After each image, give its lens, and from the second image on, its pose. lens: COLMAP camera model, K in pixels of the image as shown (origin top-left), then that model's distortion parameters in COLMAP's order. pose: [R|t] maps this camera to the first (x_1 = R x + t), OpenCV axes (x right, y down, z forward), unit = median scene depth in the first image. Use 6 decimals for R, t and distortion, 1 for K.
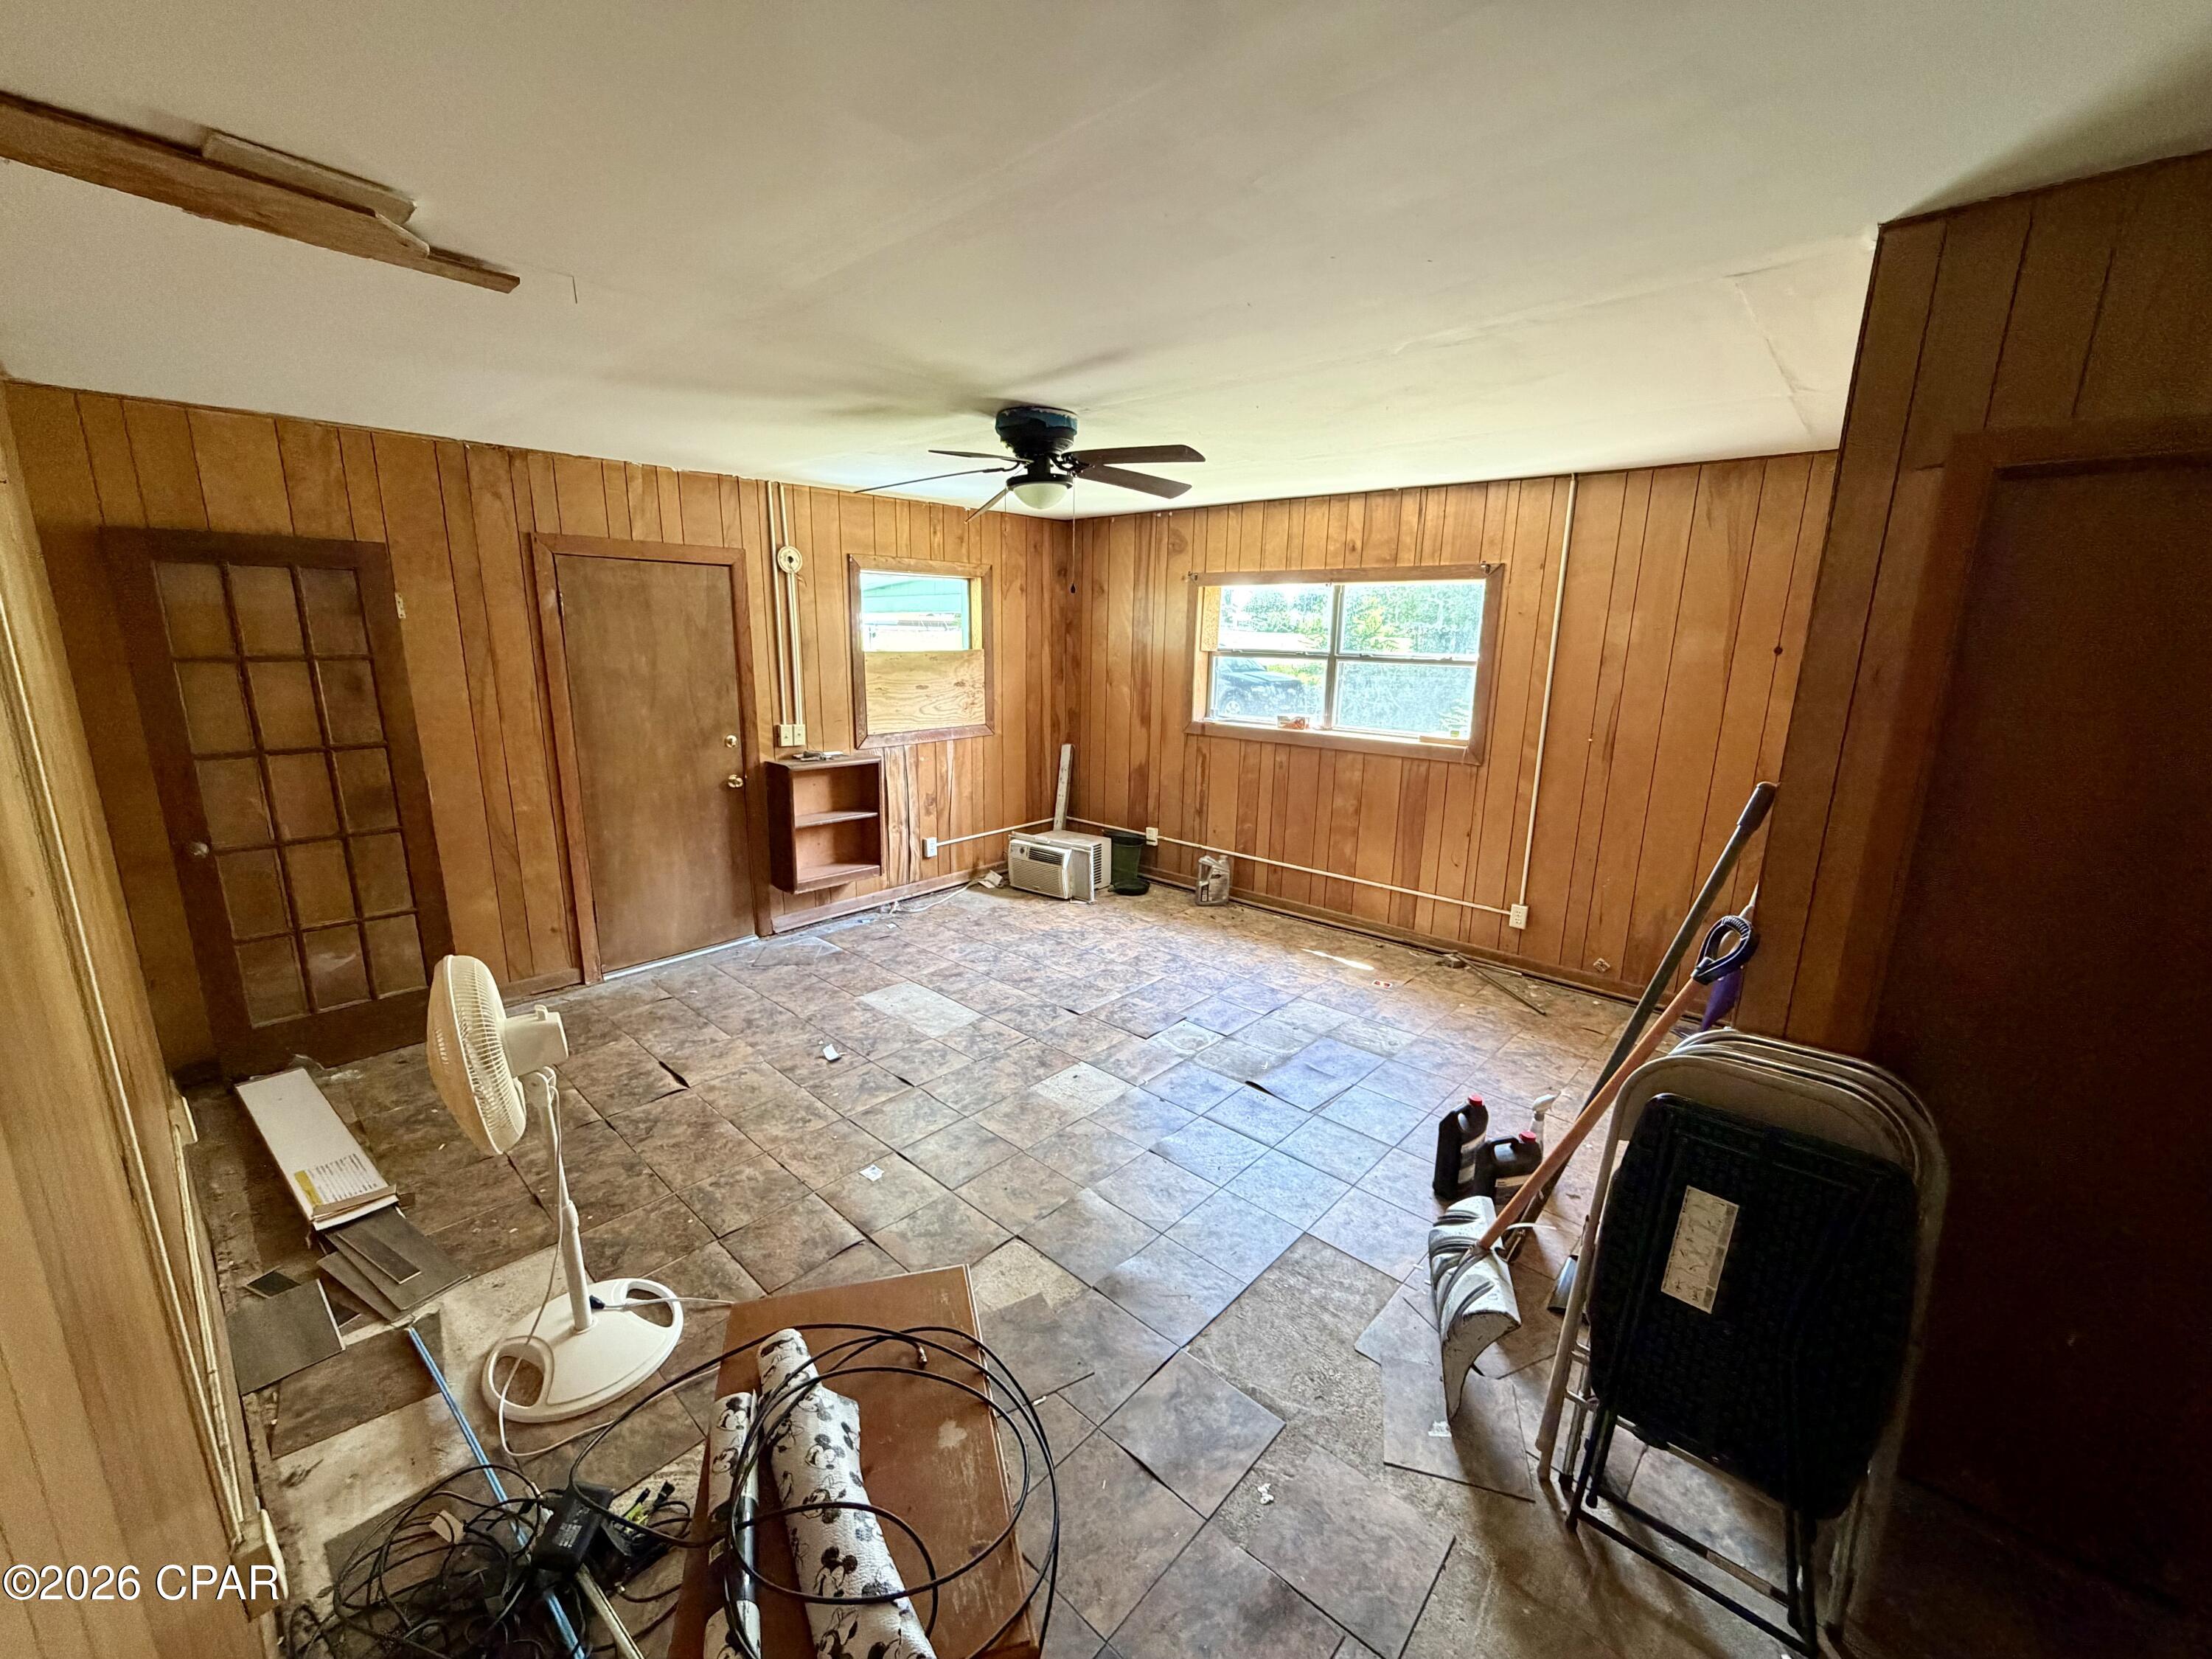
lens RADIAL K [[883.4, 0, 1098.3], [0, 883.4, 831.5], [0, 0, 1]] dist [0.000981, 0.000394]
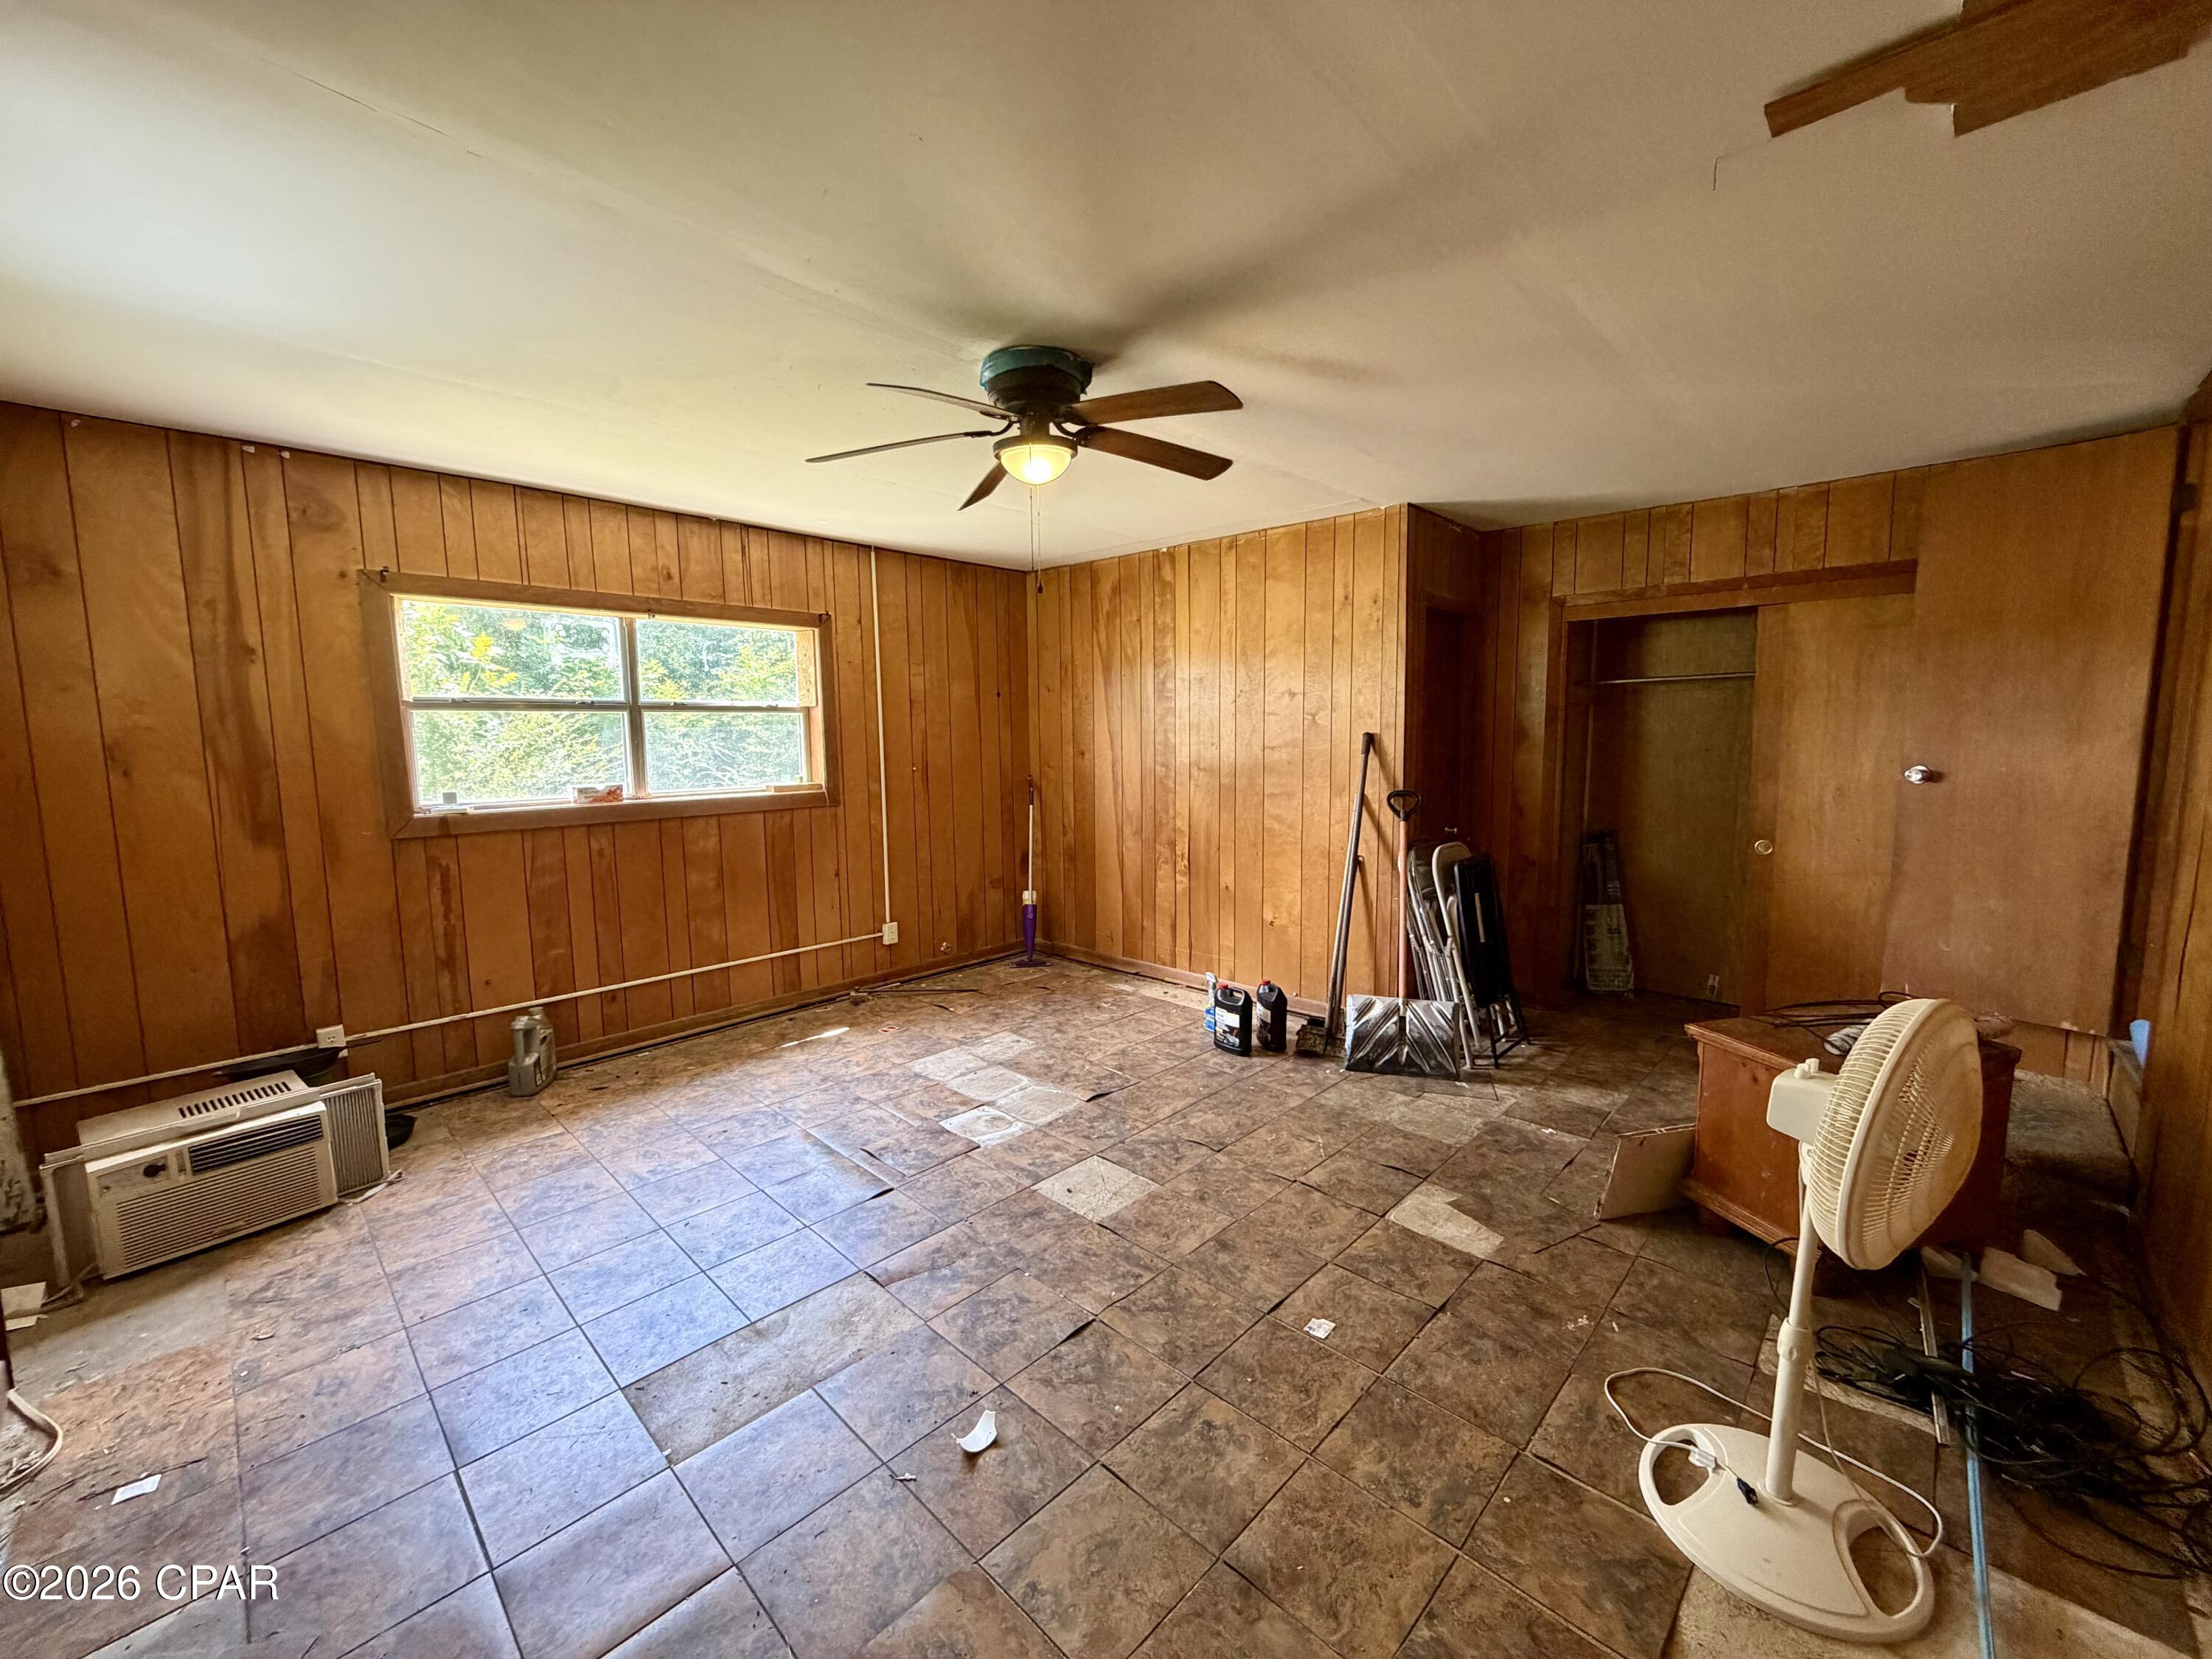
lens RADIAL K [[883.4, 0, 1098.3], [0, 883.4, 831.5], [0, 0, 1]] dist [0.000981, 0.000394]
pose [[0.024998, -0.130219, 0.991170, -0.564110], [0.236974, 0.963992, 0.120672, -0.093007], [-0.971194, 0.231865, 0.054956, 0.619108]]
